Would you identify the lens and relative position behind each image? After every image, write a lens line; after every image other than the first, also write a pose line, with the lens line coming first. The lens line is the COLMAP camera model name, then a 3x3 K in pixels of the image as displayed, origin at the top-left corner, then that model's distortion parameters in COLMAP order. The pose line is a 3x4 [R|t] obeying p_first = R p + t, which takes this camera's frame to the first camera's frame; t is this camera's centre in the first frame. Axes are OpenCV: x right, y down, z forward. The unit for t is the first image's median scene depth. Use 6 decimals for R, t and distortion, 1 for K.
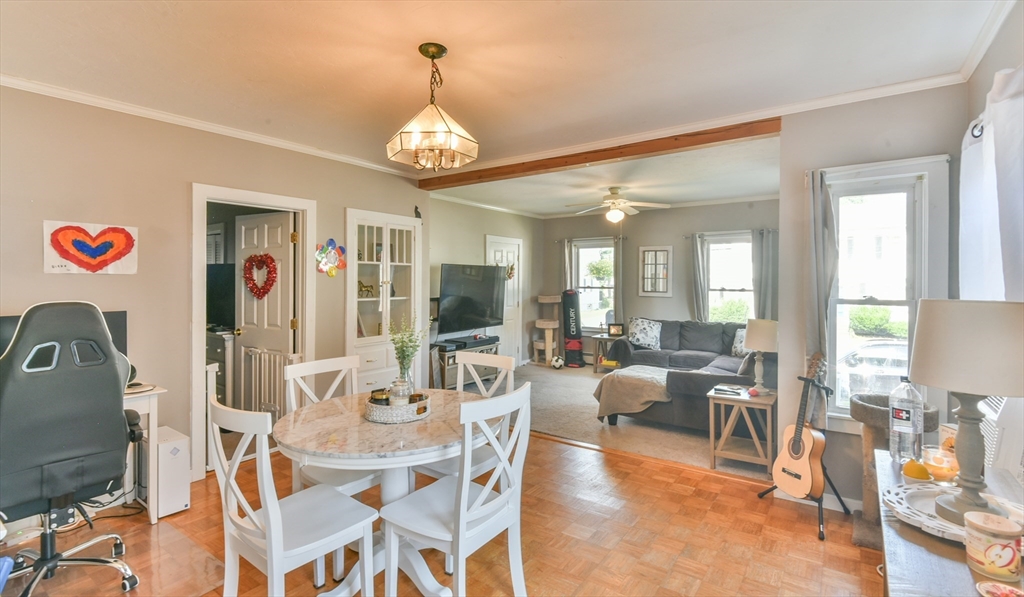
lens RADIAL K [[487.2, 0, 507.6], [0, 487.2, 280.0], [0, 0, 1]] dist [-0.000469, -0.000050]
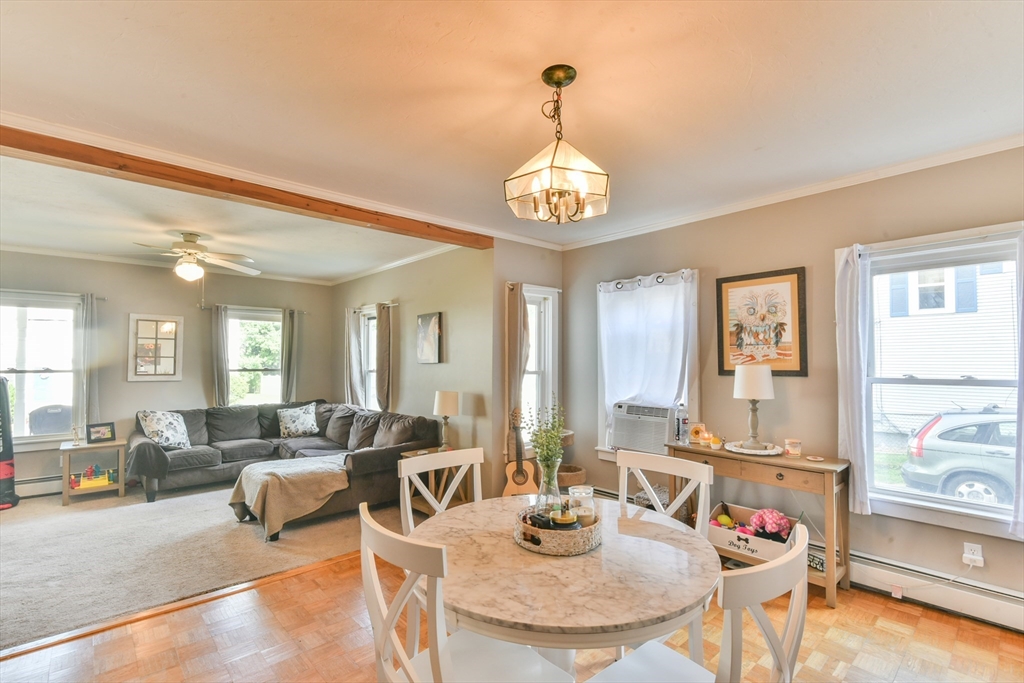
lens RADIAL K [[467.7, 0, 517.9], [0, 467.7, 338.6], [0, 0, 1]] dist [-0.002038, -0.001555]
pose [[0.197495, 0.048065, 0.979125, -0.356133], [0.001060, 0.998786, -0.049244, 0.005262], [-0.980303, 0.010763, 0.197205, 0.353654]]
